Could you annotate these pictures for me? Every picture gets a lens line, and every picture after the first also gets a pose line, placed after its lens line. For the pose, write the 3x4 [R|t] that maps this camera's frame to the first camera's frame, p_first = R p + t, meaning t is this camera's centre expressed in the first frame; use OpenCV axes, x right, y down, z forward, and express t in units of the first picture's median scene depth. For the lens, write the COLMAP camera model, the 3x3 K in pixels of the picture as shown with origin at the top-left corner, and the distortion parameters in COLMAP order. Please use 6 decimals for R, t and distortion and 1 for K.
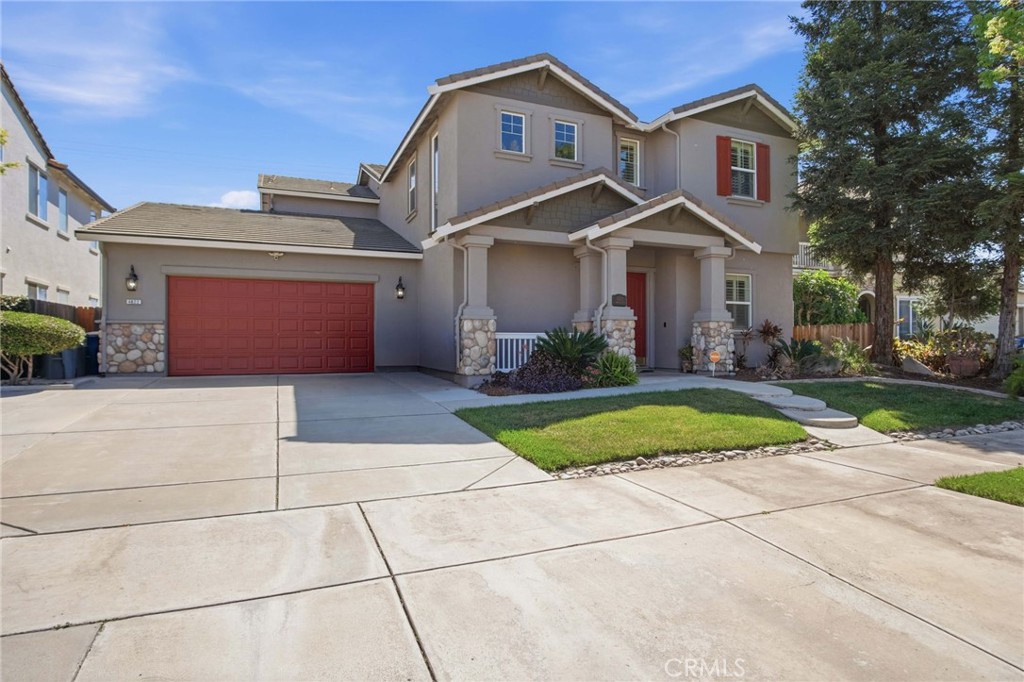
lens RADIAL K [[551.5, 0, 514.5], [0, 551.5, 340.8], [0, 0, 1]] dist [-0.024303, 0.000912]
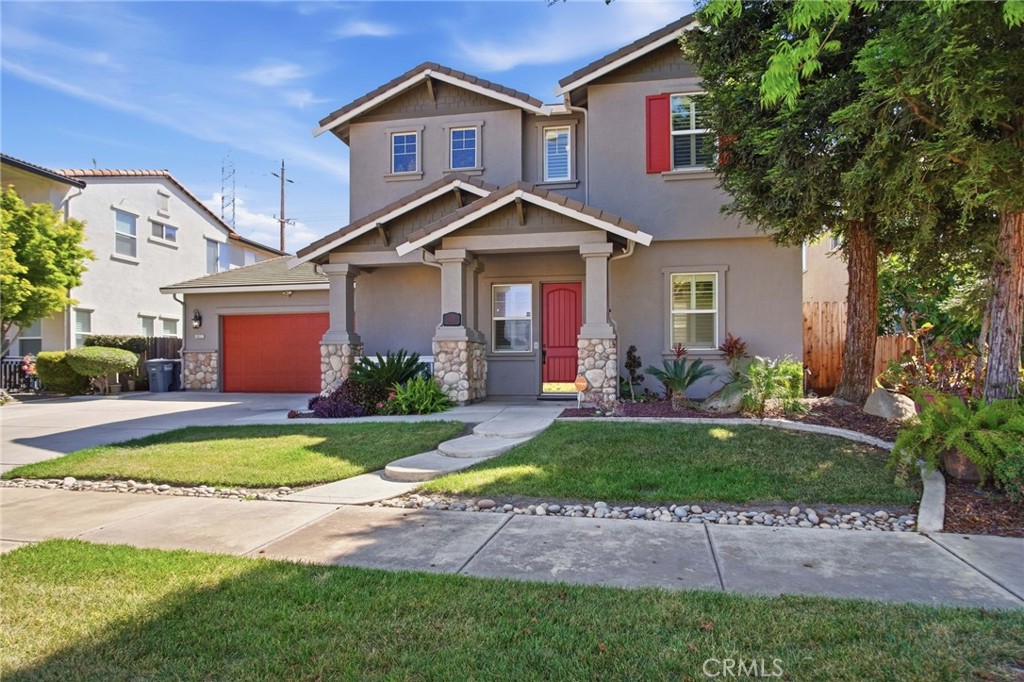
lens RADIAL K [[561.0, 0, 514.4], [0, 561.0, 362.1], [0, 0, 1]] dist [-0.024270, -0.000509]
pose [[0.840202, -0.006036, -0.542240, 0.701732], [0.007316, 0.999973, 0.000204, -0.002859], [0.542224, -0.004138, 0.840224, 0.264648]]
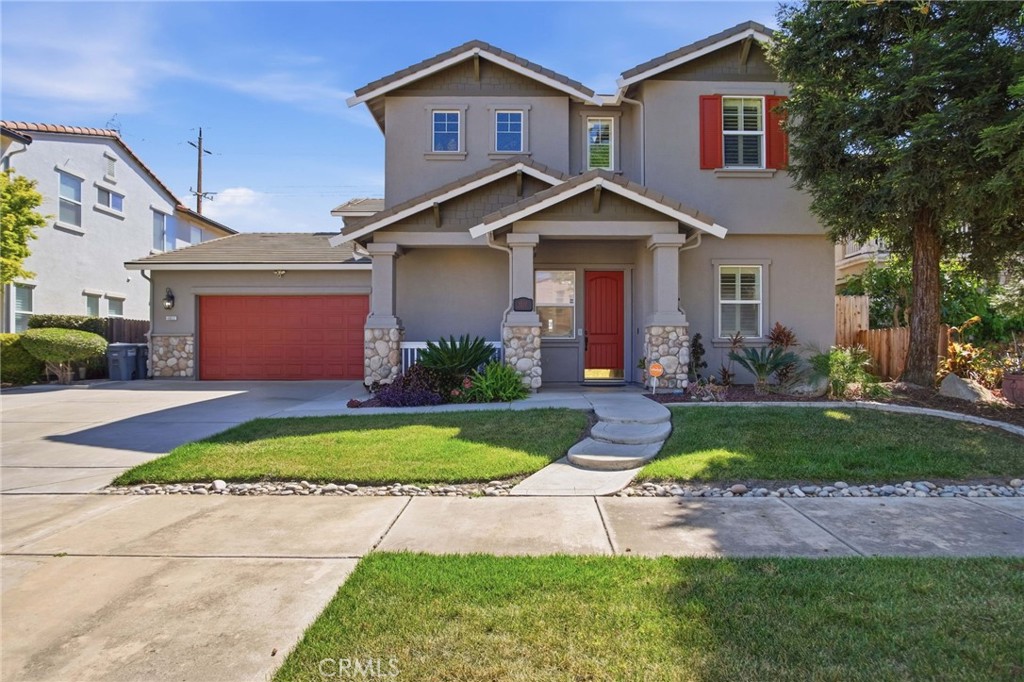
lens RADIAL K [[556.5, 0, 514.5], [0, 556.5, 346.2], [0, 0, 1]] dist [-0.023241, -0.000594]
pose [[0.924012, -0.003195, -0.382351, 0.471440], [0.001651, 0.999989, -0.004365, -0.002673], [0.382361, 0.003401, 0.924007, 0.160339]]
